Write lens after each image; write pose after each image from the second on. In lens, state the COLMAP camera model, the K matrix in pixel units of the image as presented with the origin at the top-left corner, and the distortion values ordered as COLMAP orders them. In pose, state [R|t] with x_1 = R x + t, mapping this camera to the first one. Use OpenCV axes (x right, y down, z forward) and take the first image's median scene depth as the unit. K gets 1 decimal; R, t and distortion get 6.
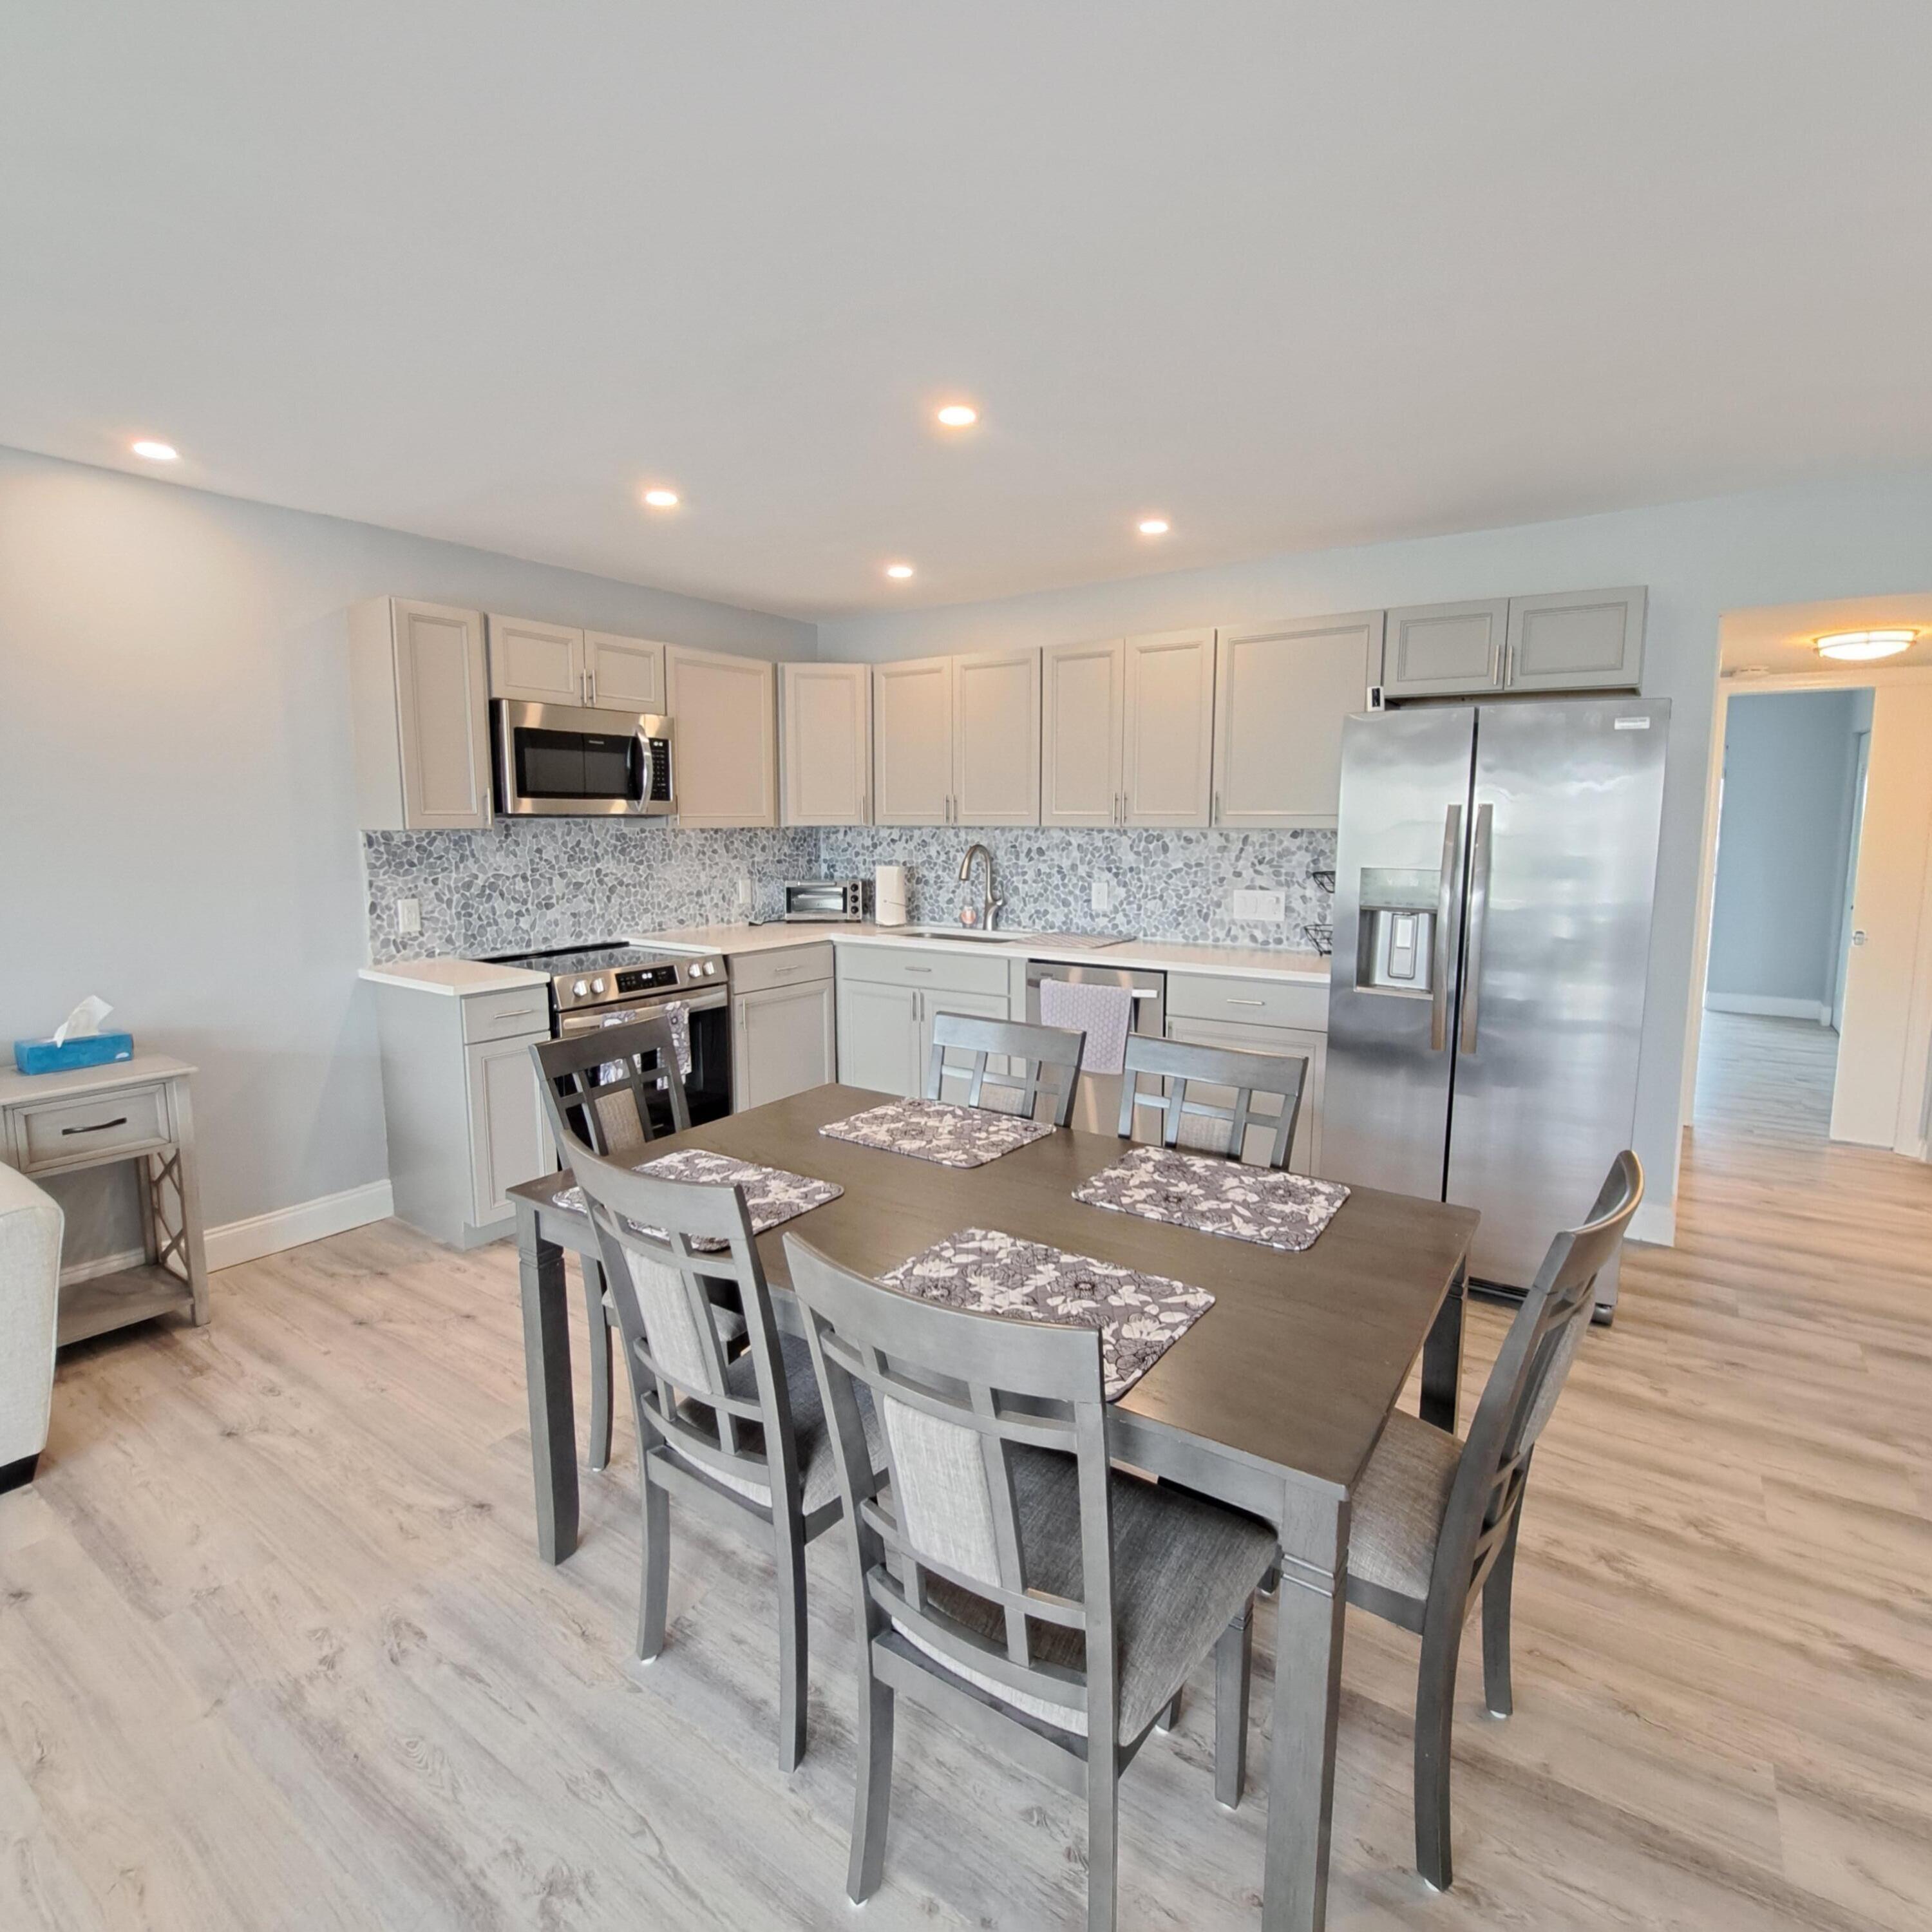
lens RADIAL K [[1028.1, 0, 970.3], [0, 1028.1, 959.7], [0, 0, 1]] dist [-0.021276, -0.002396]
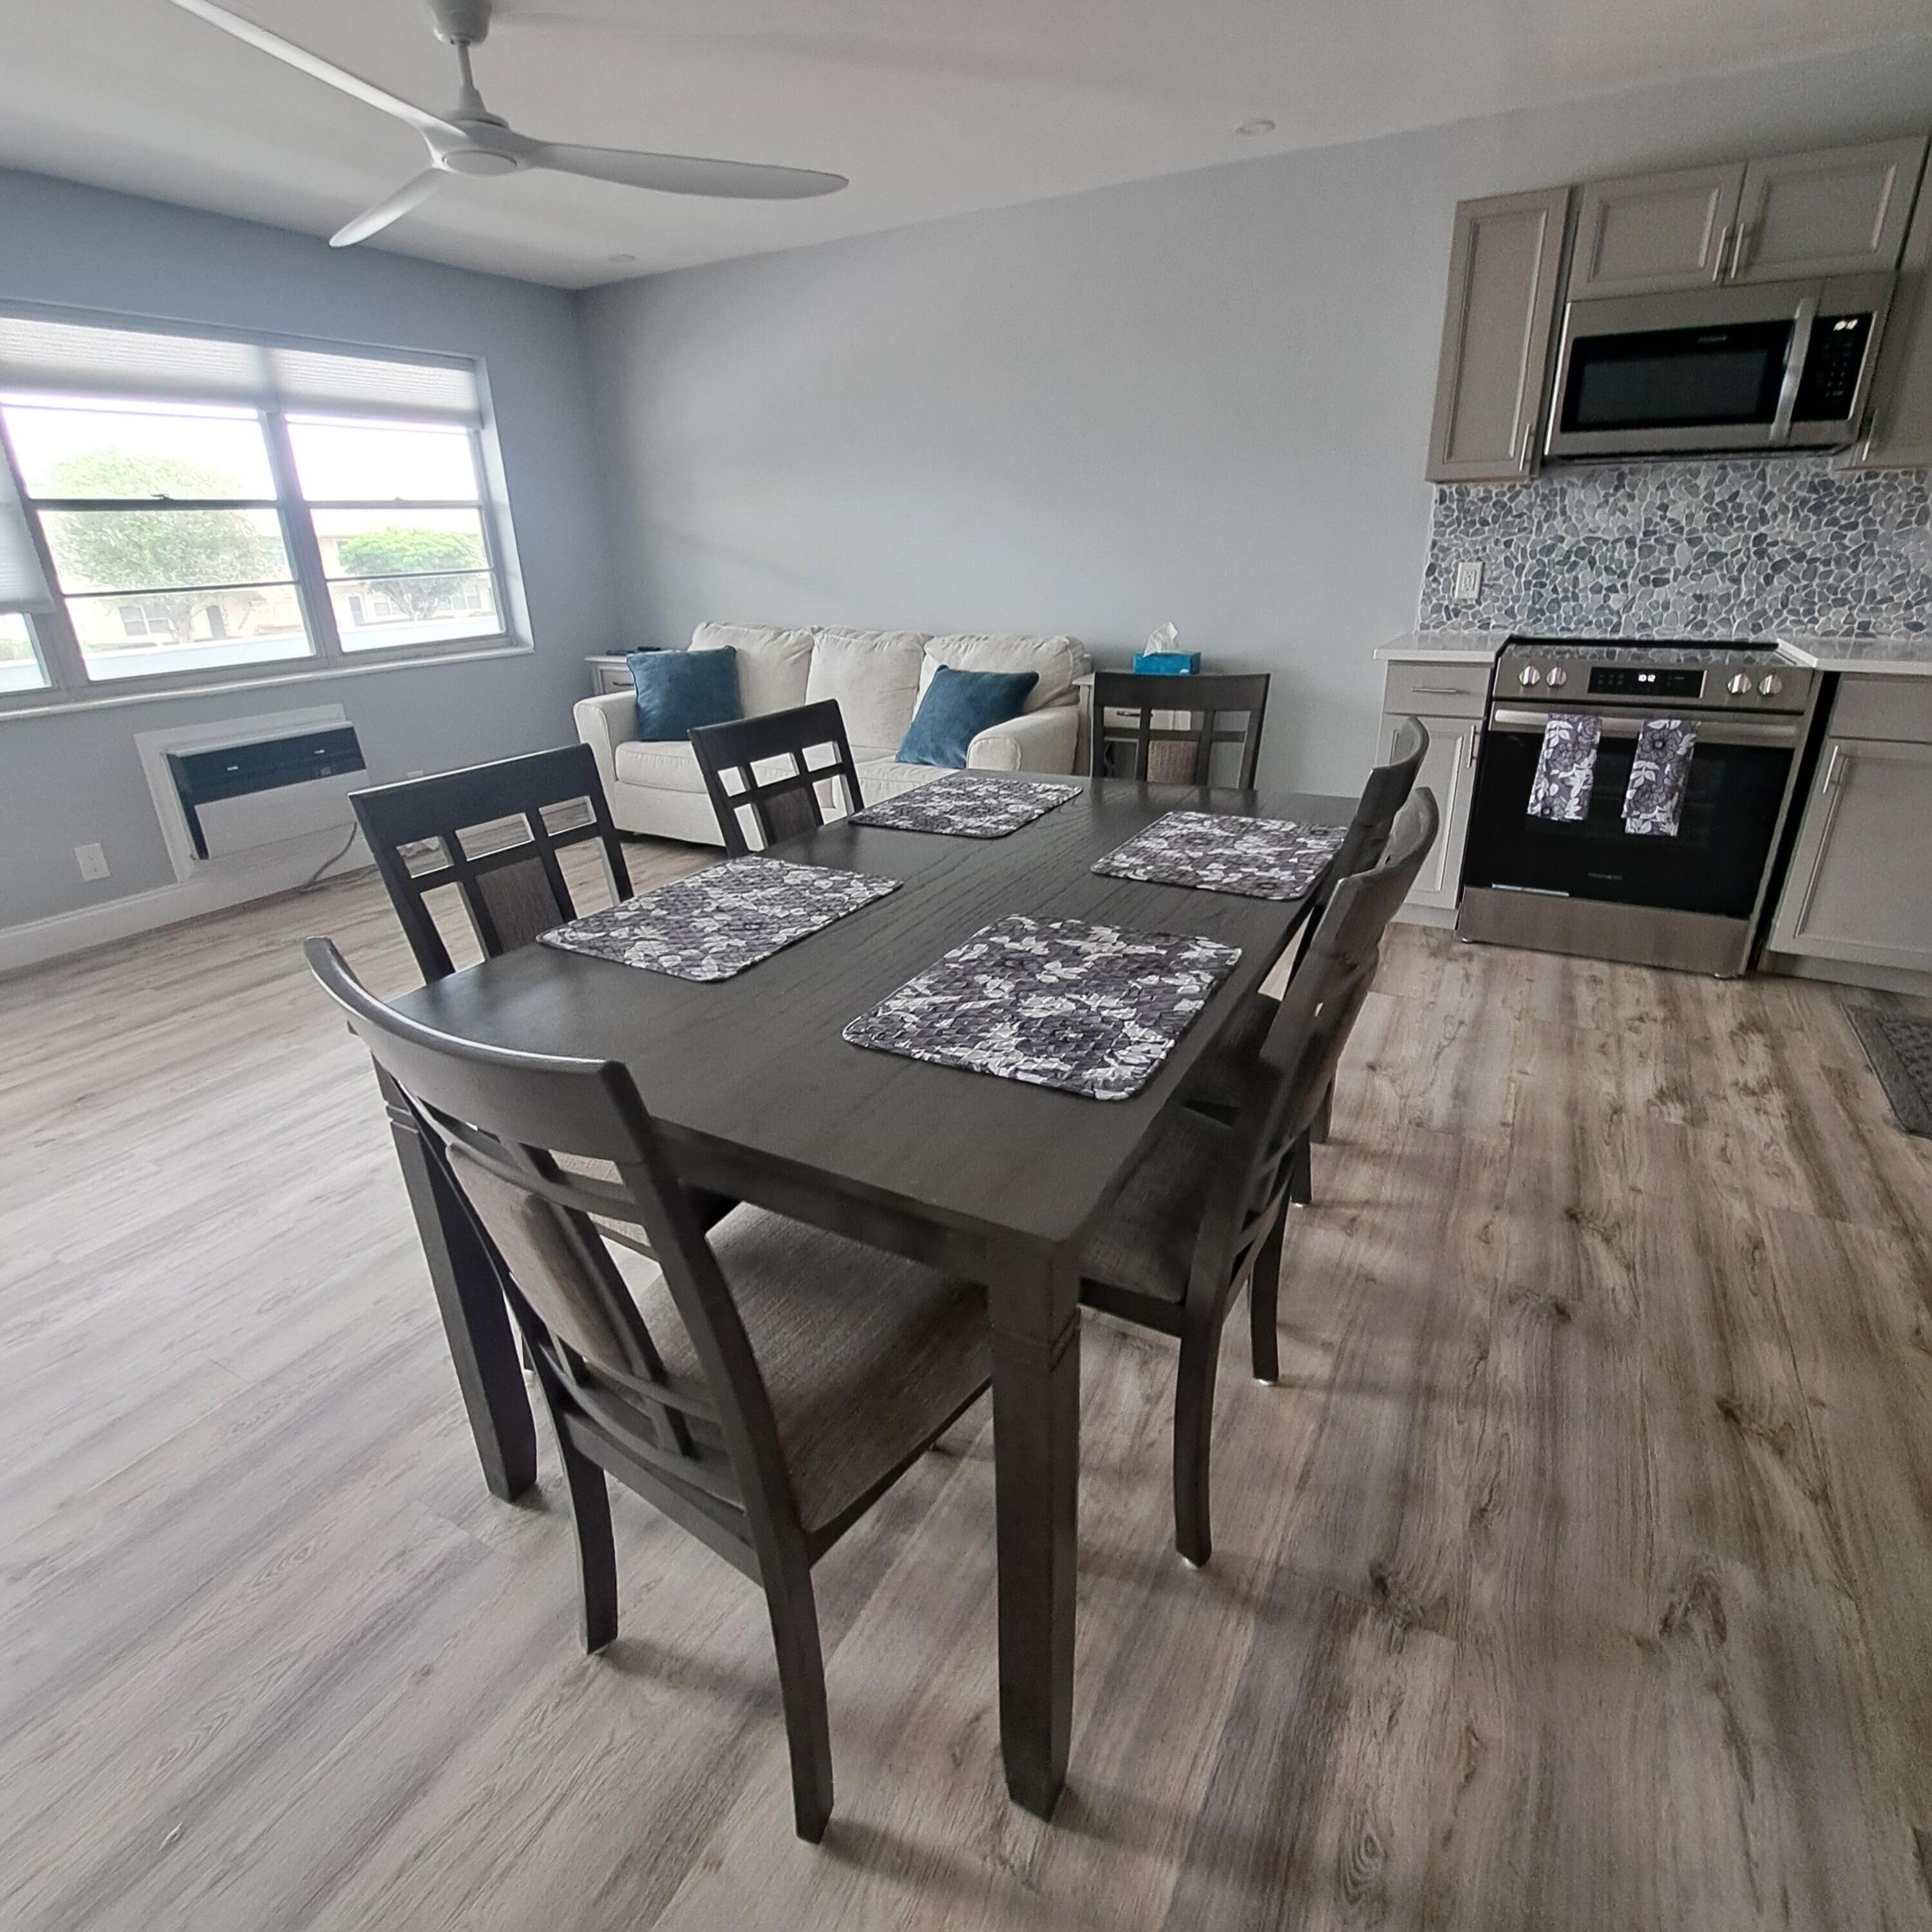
lens RADIAL K [[1028.1, 0, 970.3], [0, 1028.1, 959.7], [0, 0, 1]] dist [-0.021276, -0.002396]
pose [[0.084989, 0.369227, -0.925445, 0.418271], [-0.107795, 0.926761, 0.359852, -0.007453], [0.990534, 0.069175, 0.118565, 0.446003]]
